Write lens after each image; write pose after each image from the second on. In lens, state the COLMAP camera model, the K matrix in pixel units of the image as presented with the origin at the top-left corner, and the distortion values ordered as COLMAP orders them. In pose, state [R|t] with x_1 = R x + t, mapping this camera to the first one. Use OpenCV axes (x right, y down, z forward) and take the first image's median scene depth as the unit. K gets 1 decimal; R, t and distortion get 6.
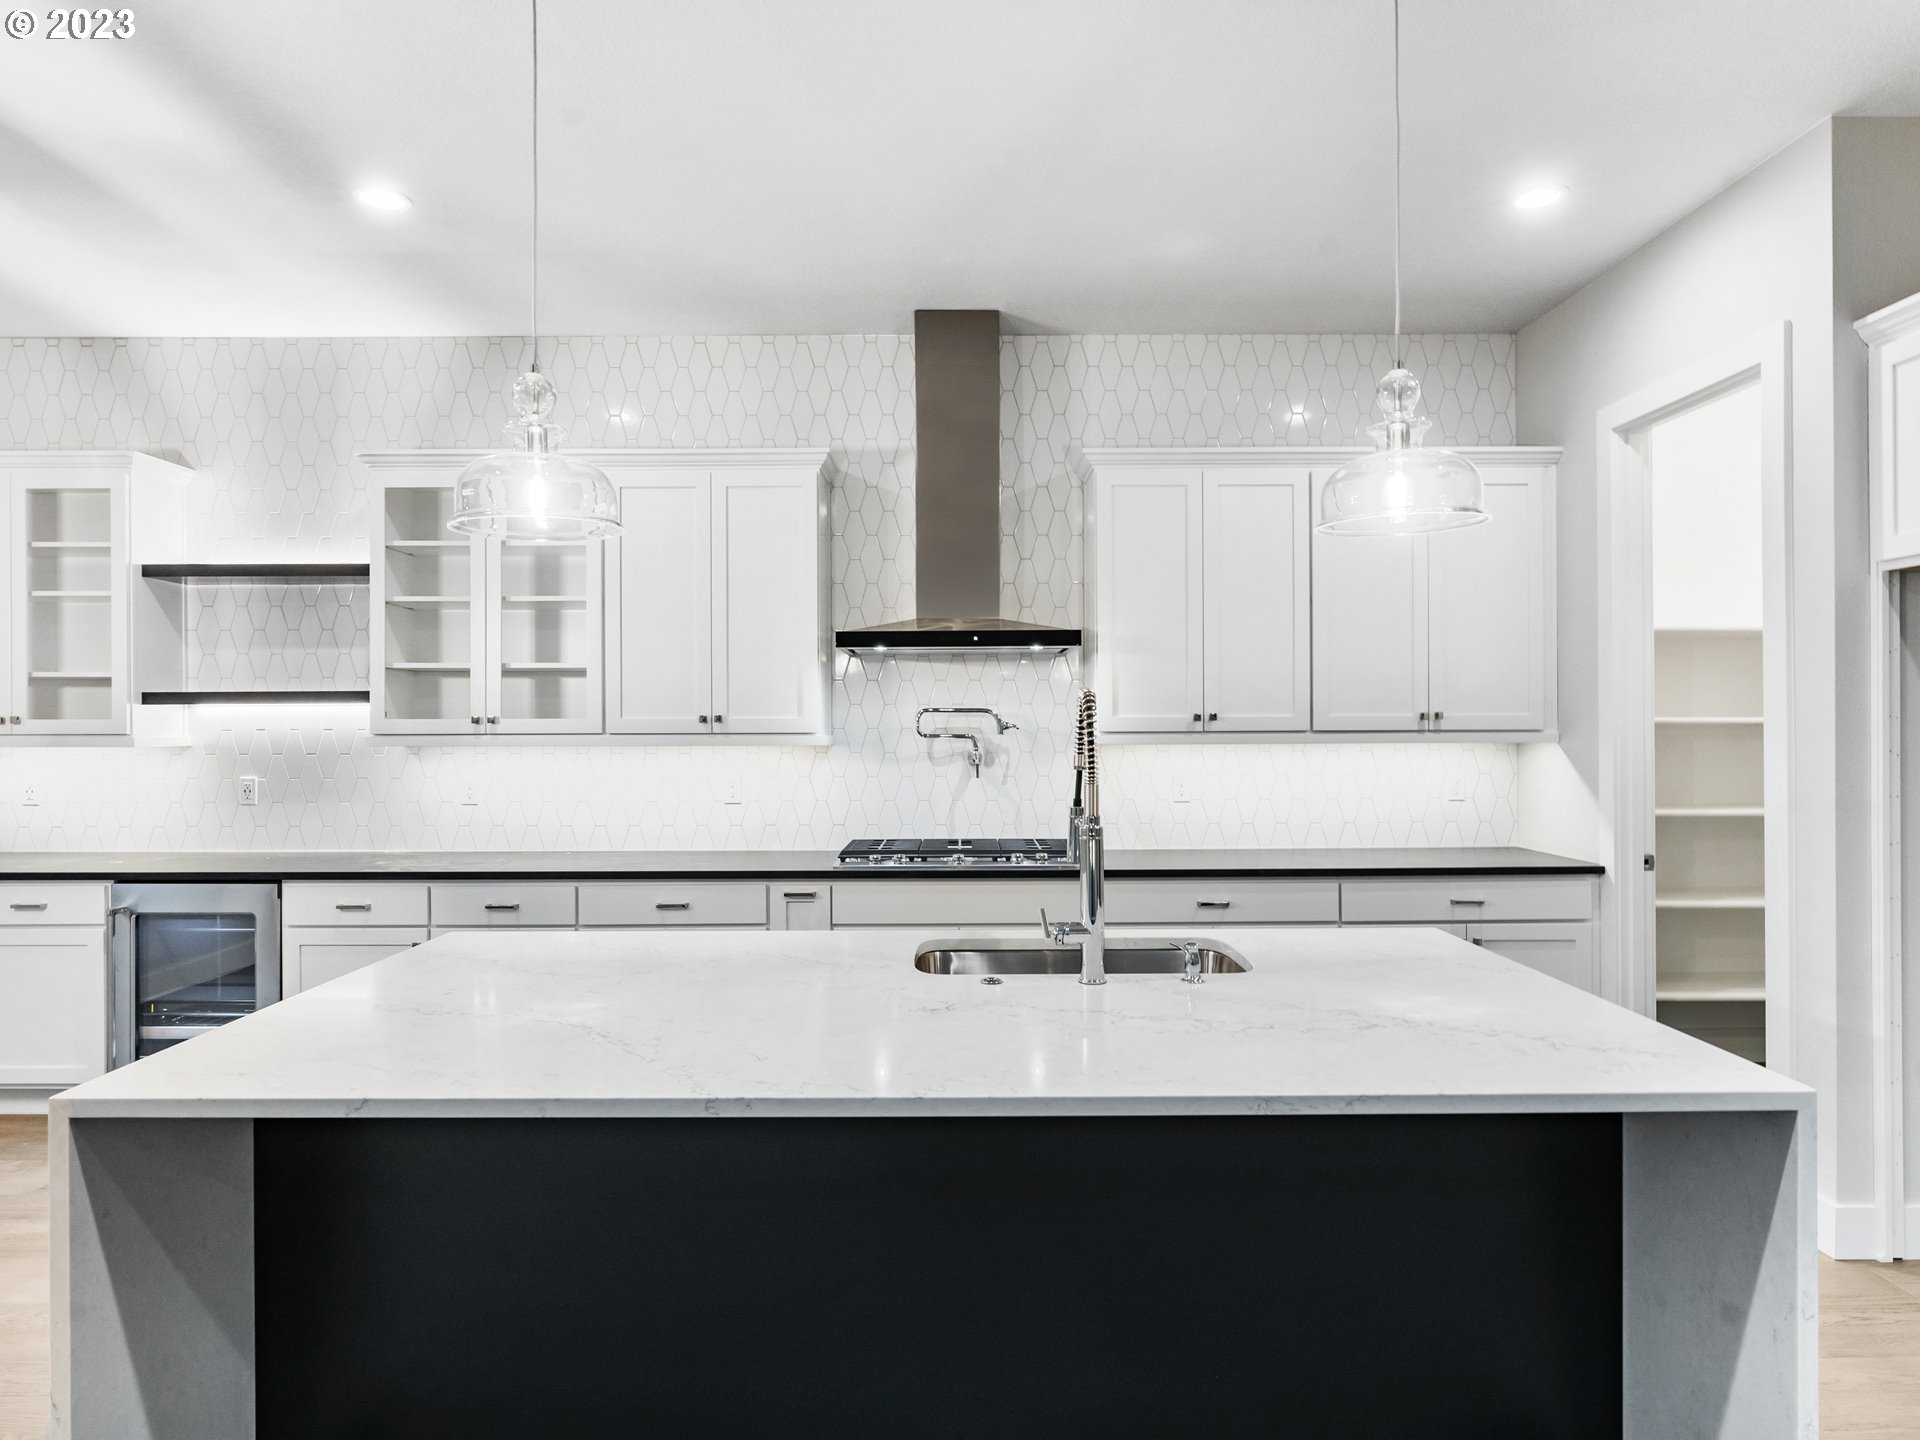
lens RADIAL K [[982.3, 0, 954.1], [0, 982.3, 730.2], [0, 0, 1]] dist [-0.006369, 0.000192]
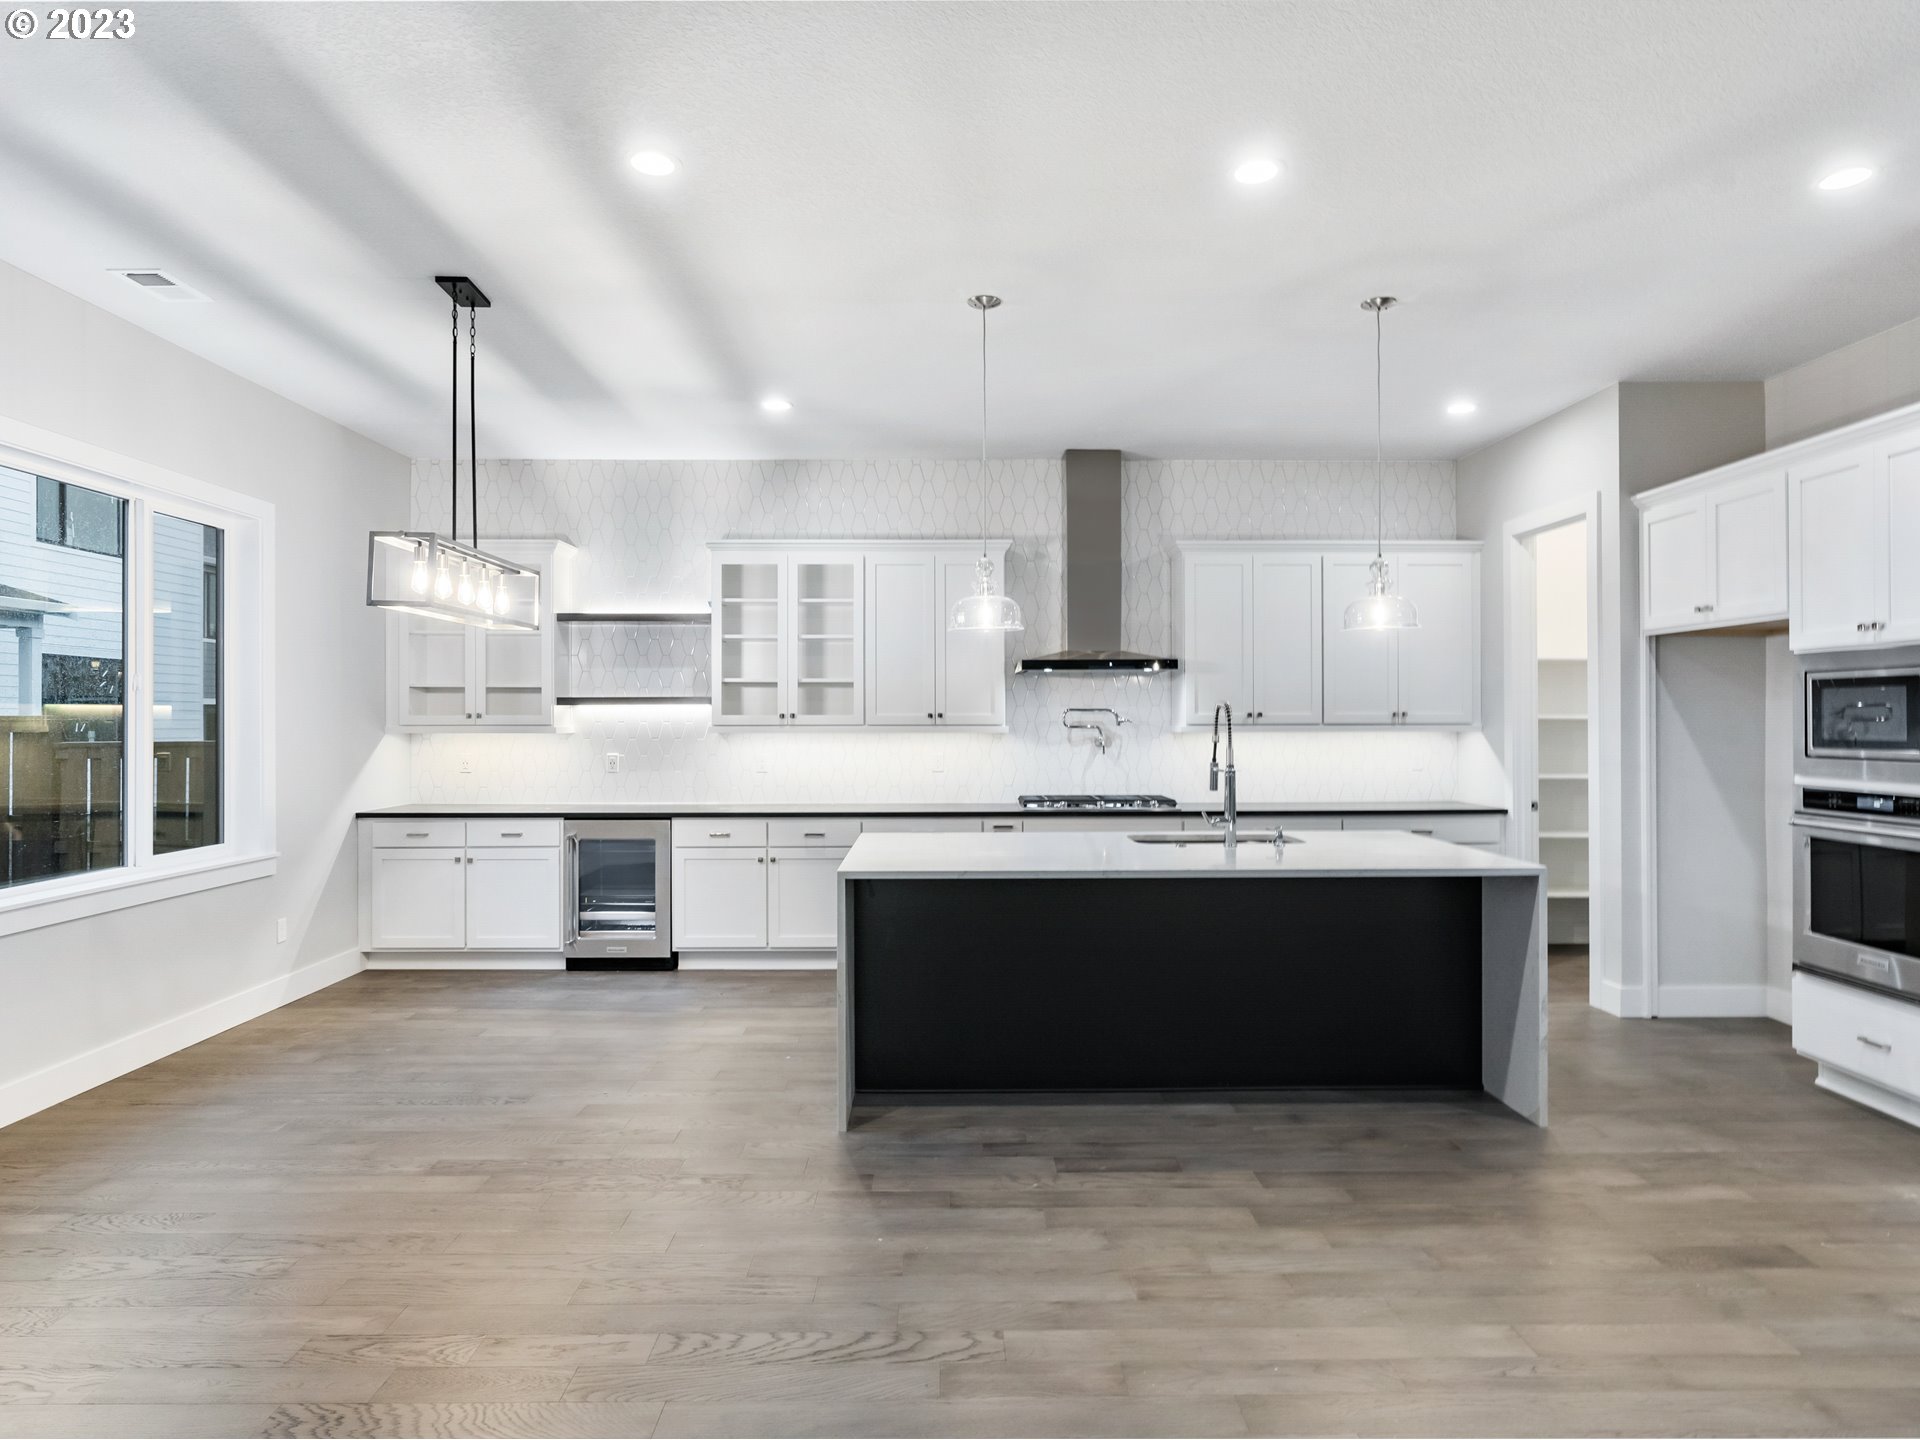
lens RADIAL K [[982.3, 0, 947.0], [0, 982.3, 715.8], [0, 0, 1]] dist [-0.006369, 0.000192]
pose [[0.999945, 0.001341, 0.010410, -0.245339], [-0.001281, 0.999983, -0.005740, -0.001972], [-0.010417, 0.005726, 0.999929, -0.541803]]
